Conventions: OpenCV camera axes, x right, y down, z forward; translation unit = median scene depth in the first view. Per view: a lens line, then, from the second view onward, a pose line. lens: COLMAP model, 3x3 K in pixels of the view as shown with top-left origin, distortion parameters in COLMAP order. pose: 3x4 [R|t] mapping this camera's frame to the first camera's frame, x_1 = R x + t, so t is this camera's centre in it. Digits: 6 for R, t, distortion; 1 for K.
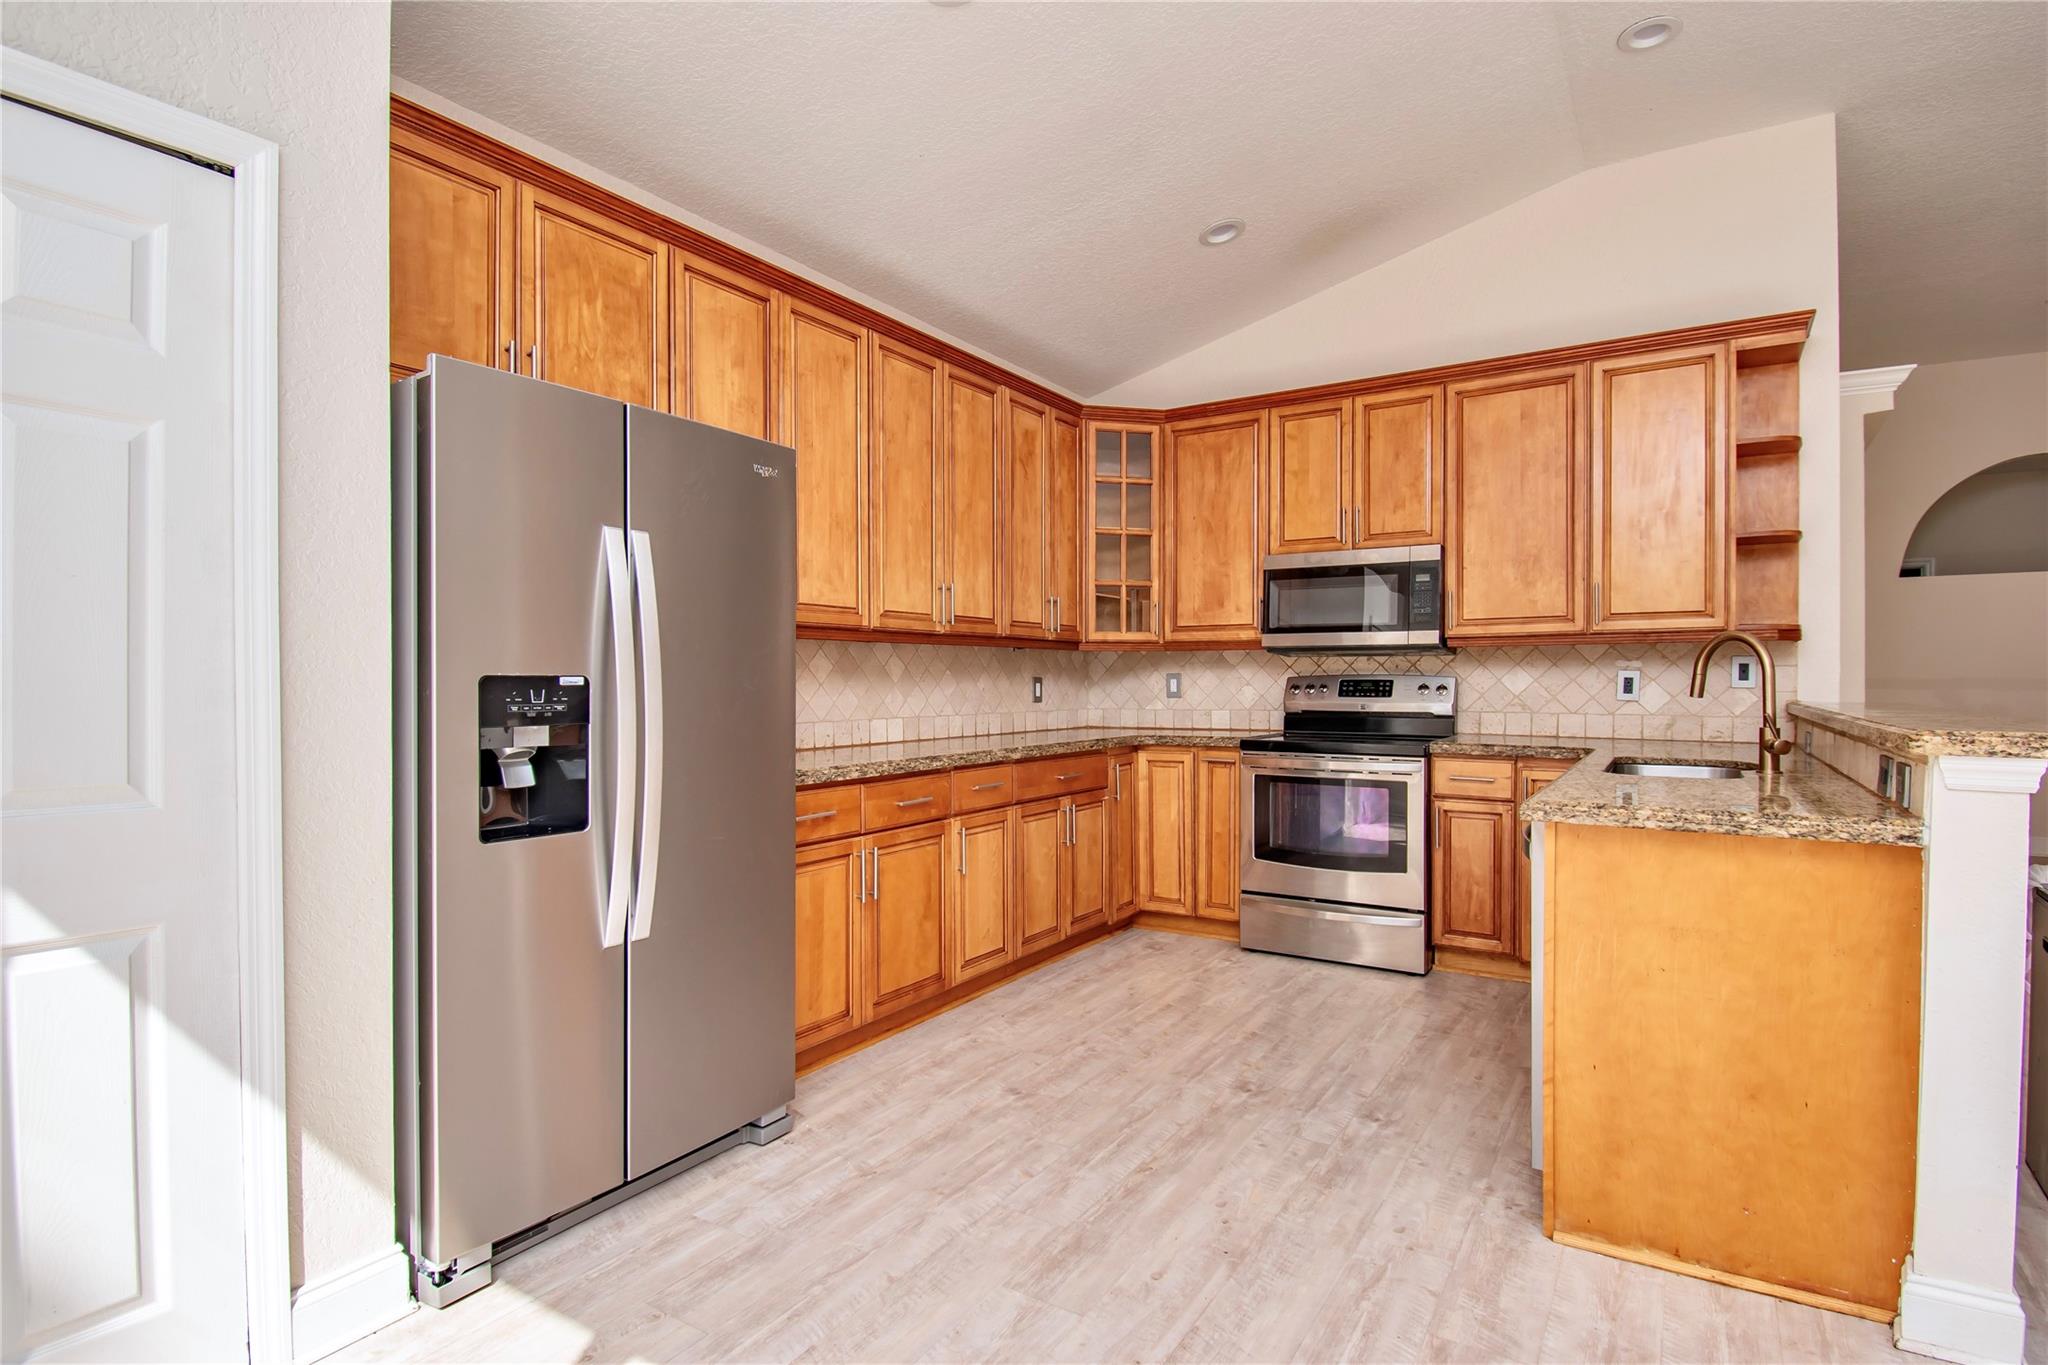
lens RADIAL K [[1016.0, 0, 1038.8], [0, 1016.0, 693.8], [0, 0, 1]] dist [-0.007819, -0.006416]
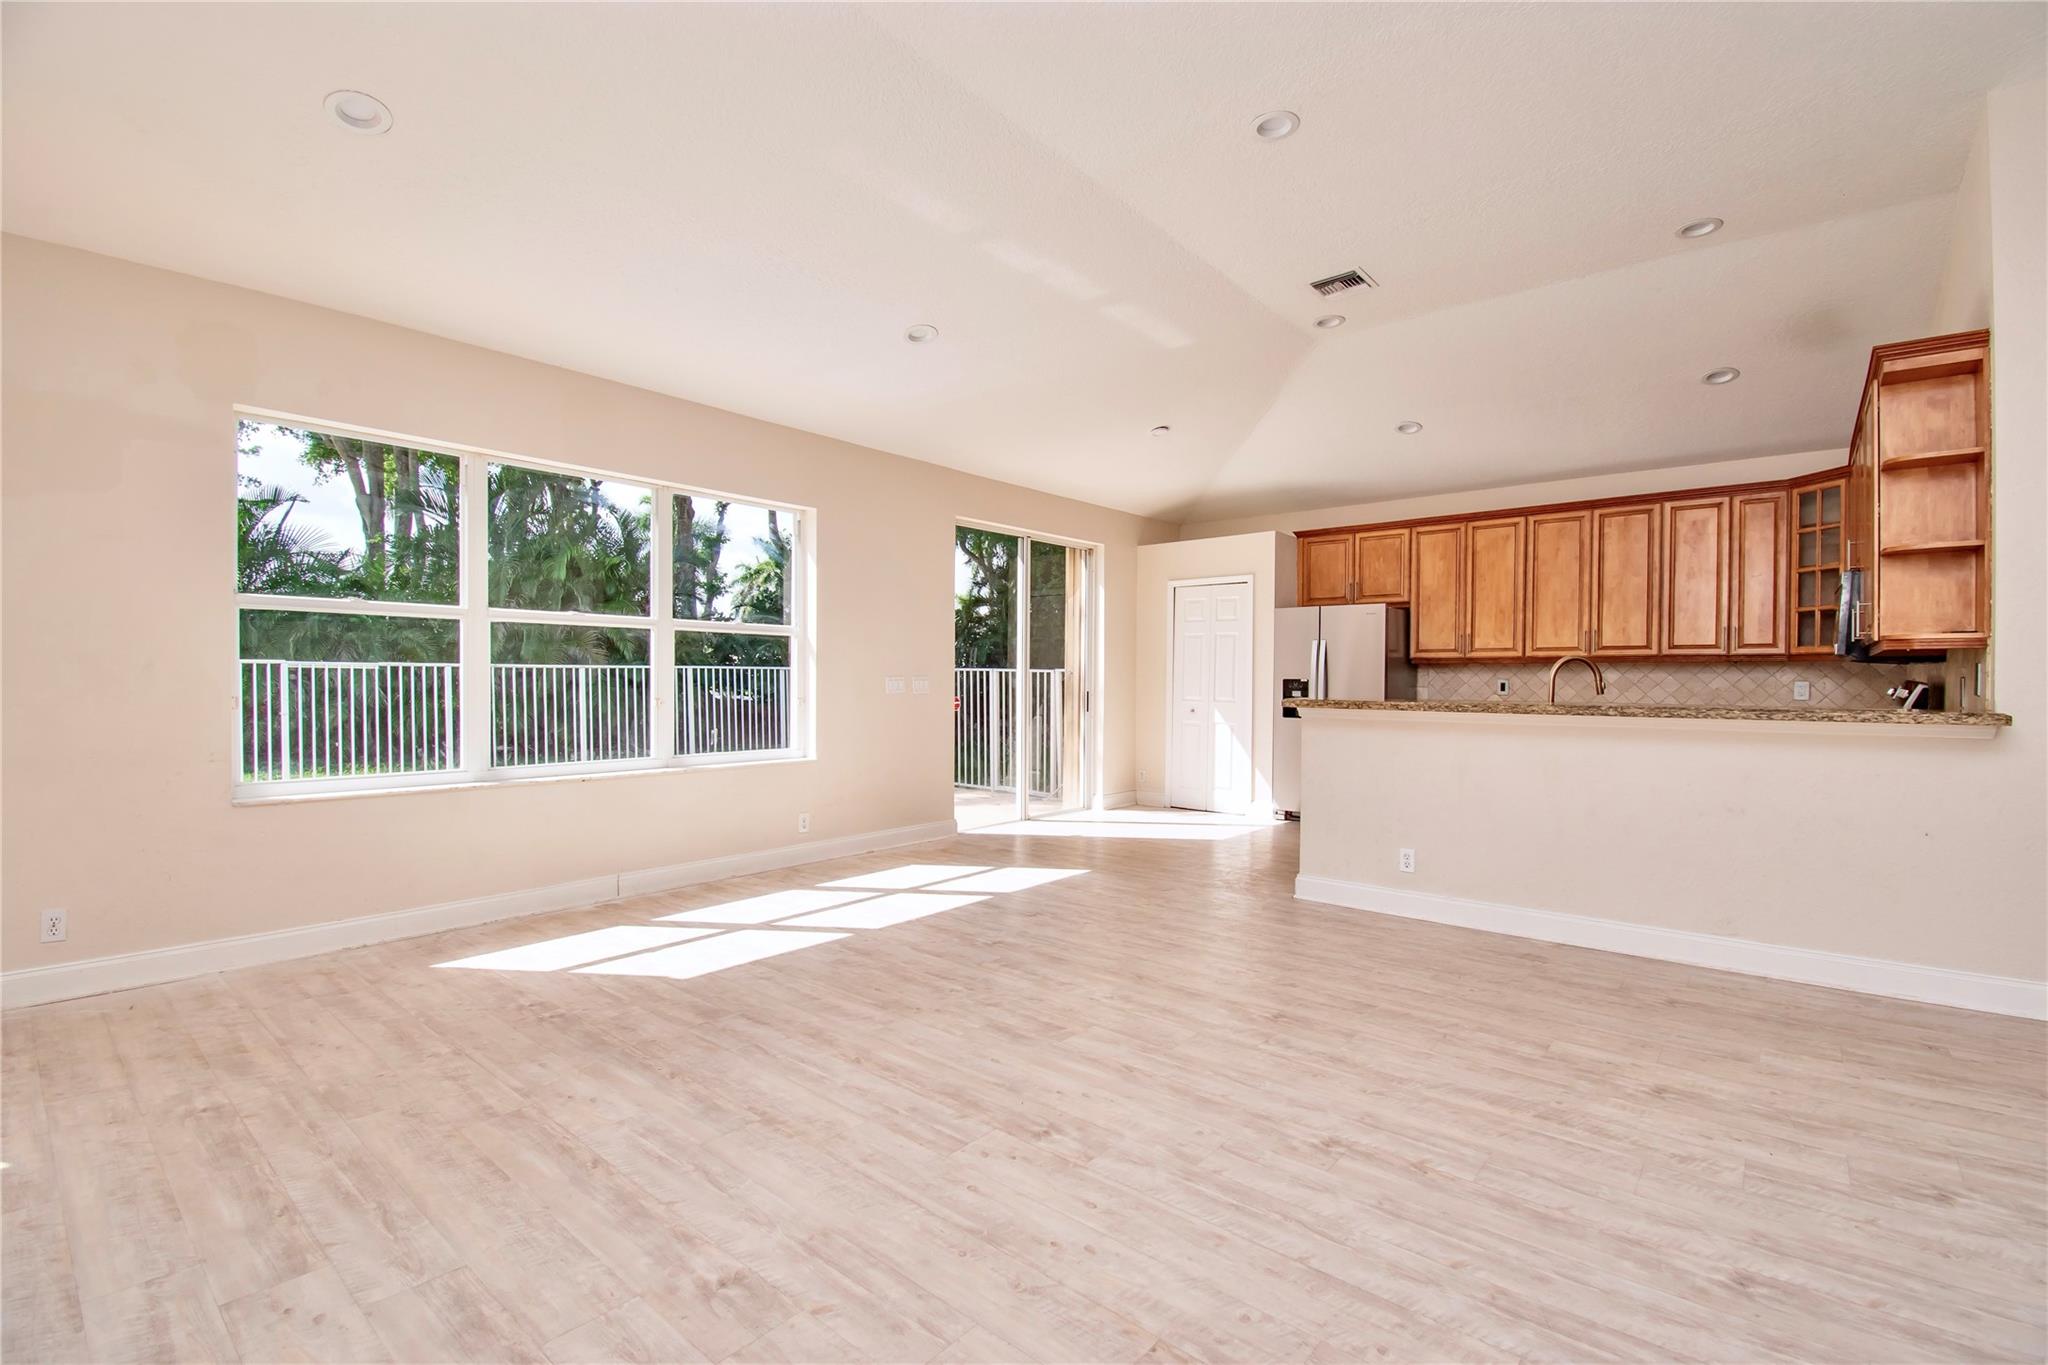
lens RADIAL K [[905.7, 0, 1030.7], [0, 905.7, 693.1], [0, 0, 1]] dist [0.010618, -0.015982]
pose [[-0.136983, 0.018910, -0.990393, 1.879261], [-0.019288, 0.999577, 0.021753, -0.010306], [0.990386, 0.022082, -0.136560, 0.241681]]
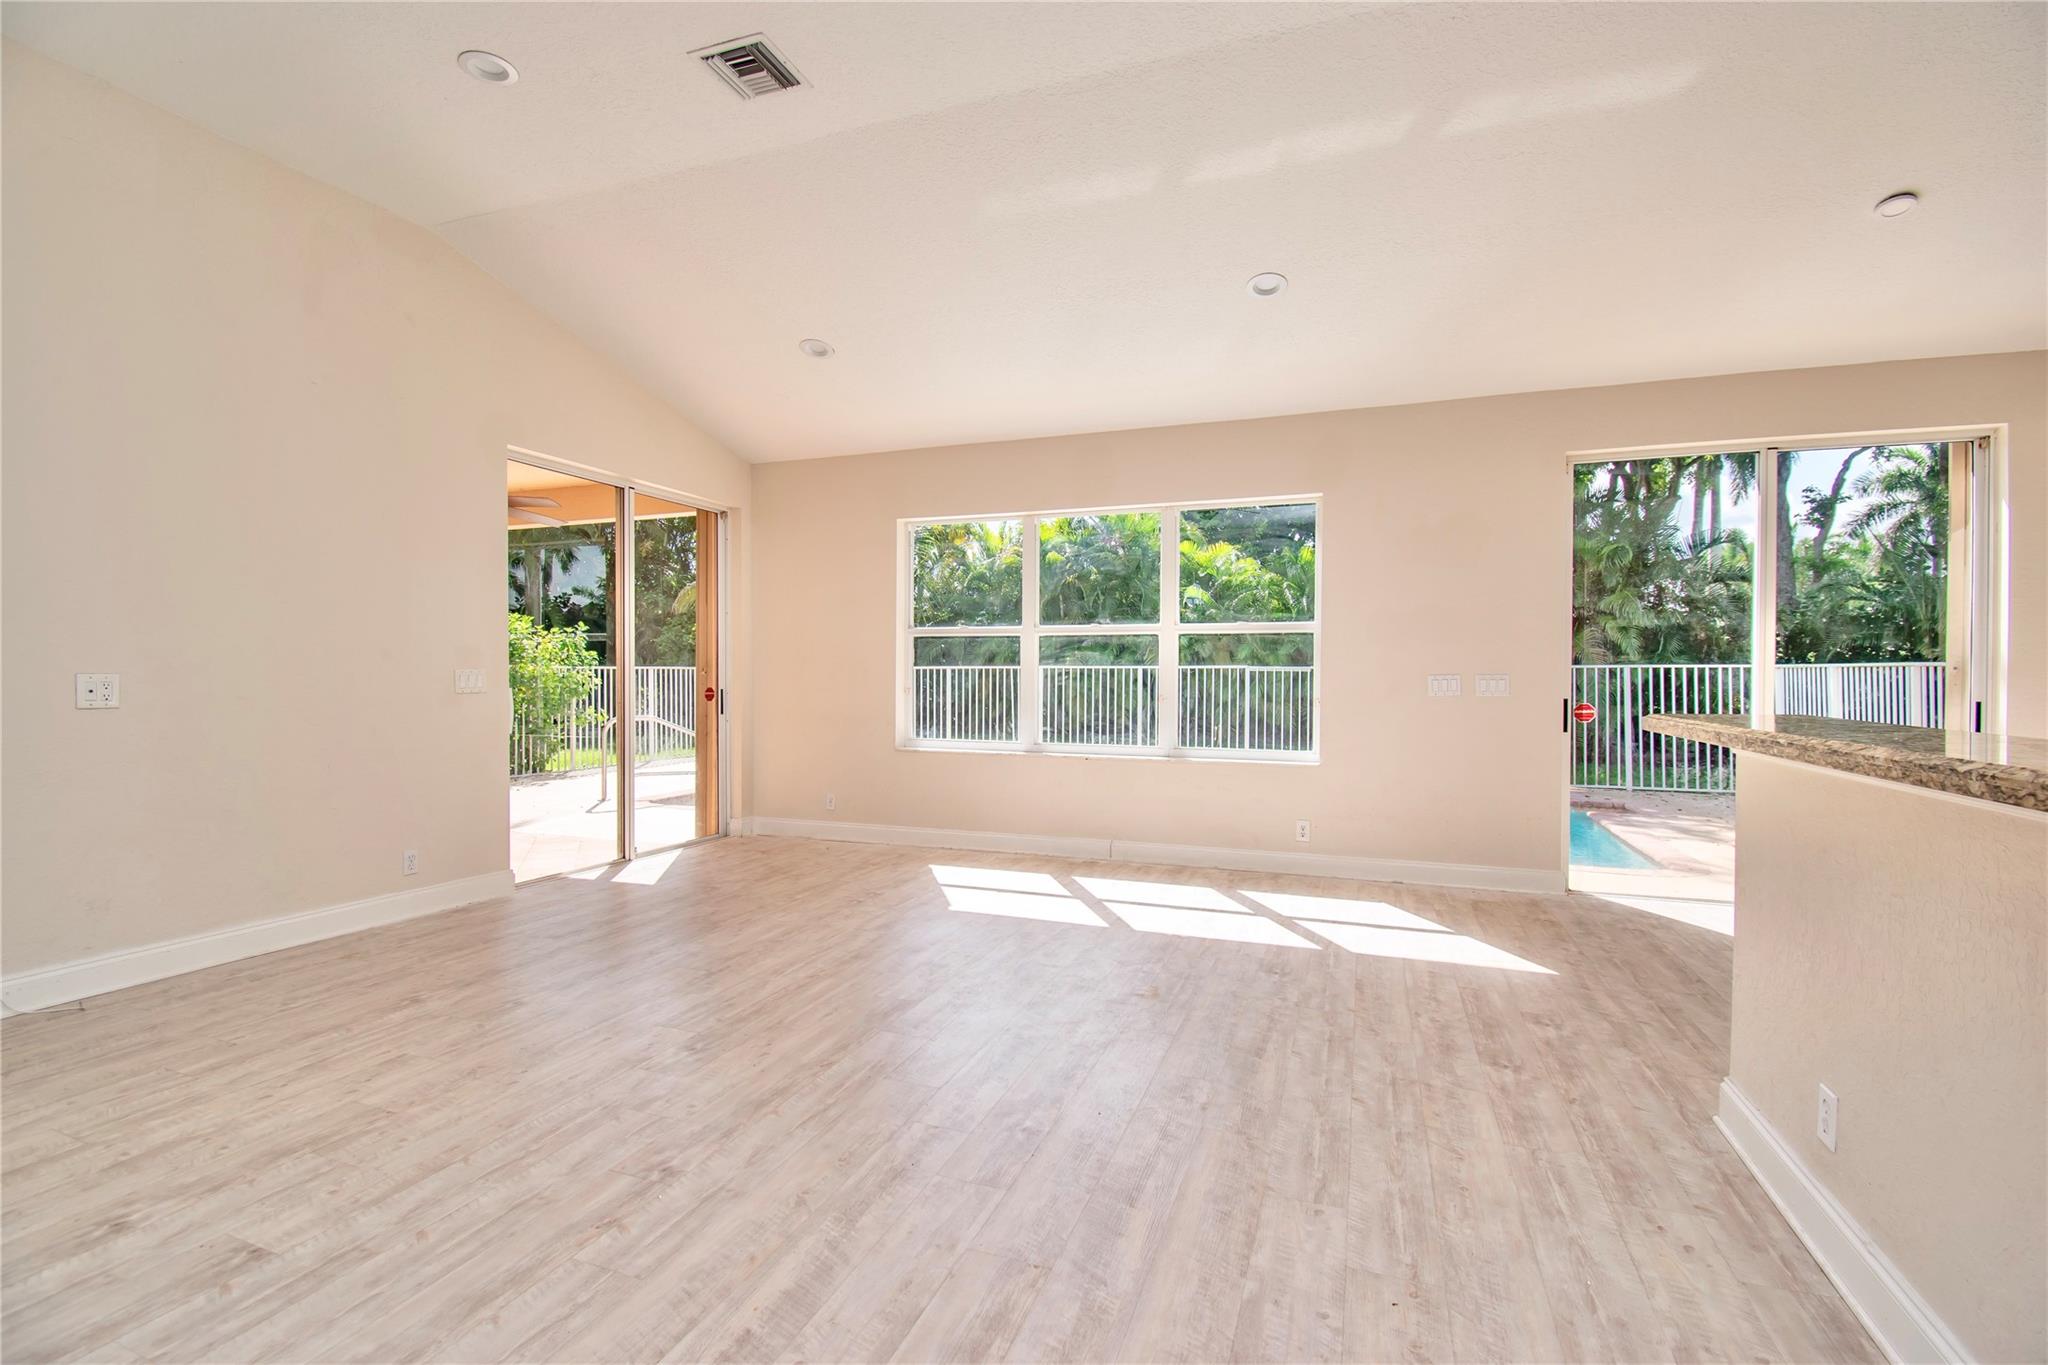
lens RADIAL K [[905.7, 0, 1033.6], [0, 905.7, 695.1], [0, 0, 1]] dist [0.010618, -0.015982]
pose [[-0.978833, 0.005695, -0.204579, 1.102740], [-0.002029, 0.999294, 0.037524, -0.019268], [0.204648, 0.037144, -0.978131, 0.997231]]
